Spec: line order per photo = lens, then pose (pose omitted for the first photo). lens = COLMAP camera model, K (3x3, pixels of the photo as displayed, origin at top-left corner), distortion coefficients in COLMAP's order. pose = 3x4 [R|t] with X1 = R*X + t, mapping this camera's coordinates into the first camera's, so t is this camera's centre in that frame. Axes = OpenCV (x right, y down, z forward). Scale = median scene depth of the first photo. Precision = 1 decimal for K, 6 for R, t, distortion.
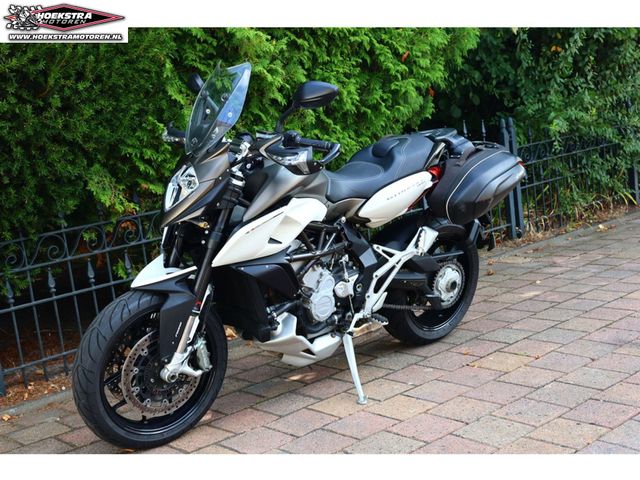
lens RADIAL K [[862.8, 0, 320.6], [0, 862.8, 243.6], [0, 0, 1]] dist [-0.012821, 0.000000]
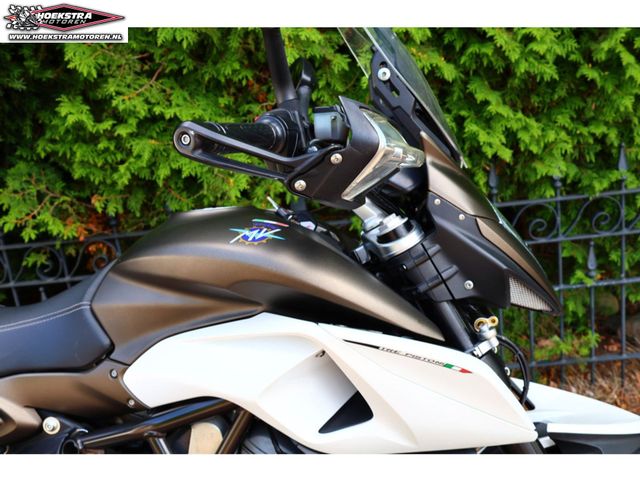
lens RADIAL K [[638.1, 0, 325.7], [0, 638.1, 237.3], [0, 0, 1]] dist [0.008931, 0.000000]
pose [[0.712838, 0.216234, -0.667162, 0.291528], [-0.084413, 0.970820, 0.224460, -0.189530], [0.696230, -0.103686, 0.710290, 0.907197]]
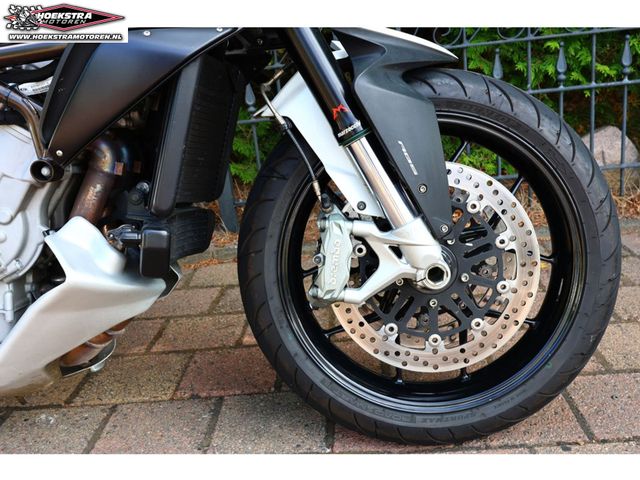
lens RADIAL K [[662.6, 0, 323.2], [0, 662.6, 240.1], [0, 0, 1]] dist [0.008126, 0.000000]
pose [[0.718590, 0.253172, -0.647713, 0.390505], [-0.097010, 0.958766, 0.267127, -0.056027], [0.688634, -0.129120, 0.713520, 0.939000]]
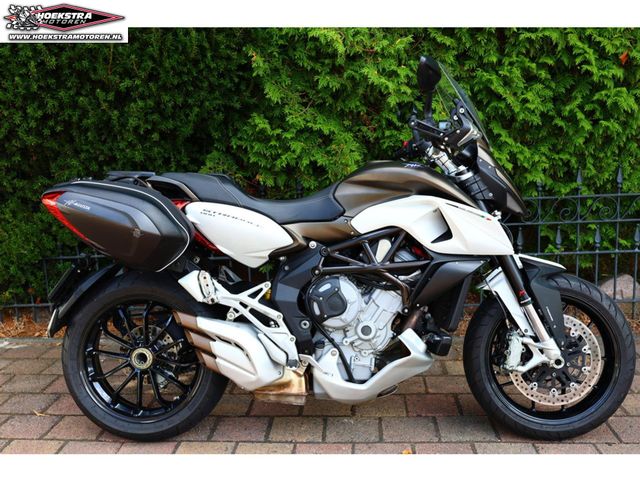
lens RADIAL K [[662.6, 0, 325.0], [0, 662.6, 241.0], [0, 0, 1]] dist [0.008126, 0.000000]
pose [[0.699856, 0.223511, -0.678413, 0.503375], [-0.158248, 0.974696, 0.157875, -0.154332], [0.696533, -0.003133, 0.717518, 0.546797]]
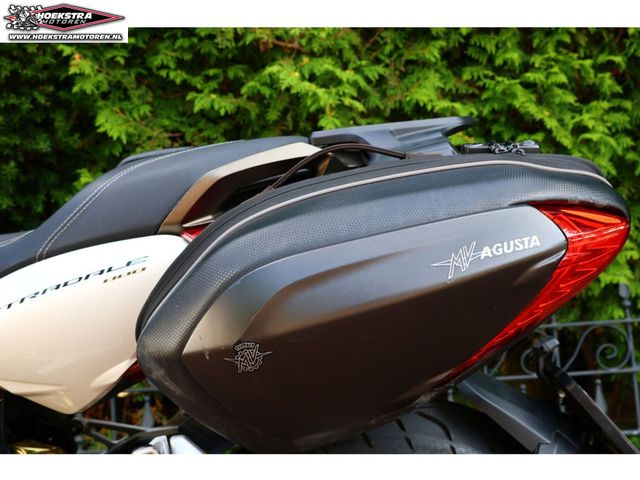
lens RADIAL K [[824.7, 0, 321.1], [0, 824.7, 242.7], [0, 0, 1]] dist [-0.007432, 0.000000]
pose [[0.688253, -0.004180, -0.725459, 0.347477], [-0.138757, 0.980764, -0.137291, -0.051676], [0.712077, 0.195154, 0.674434, 0.855759]]
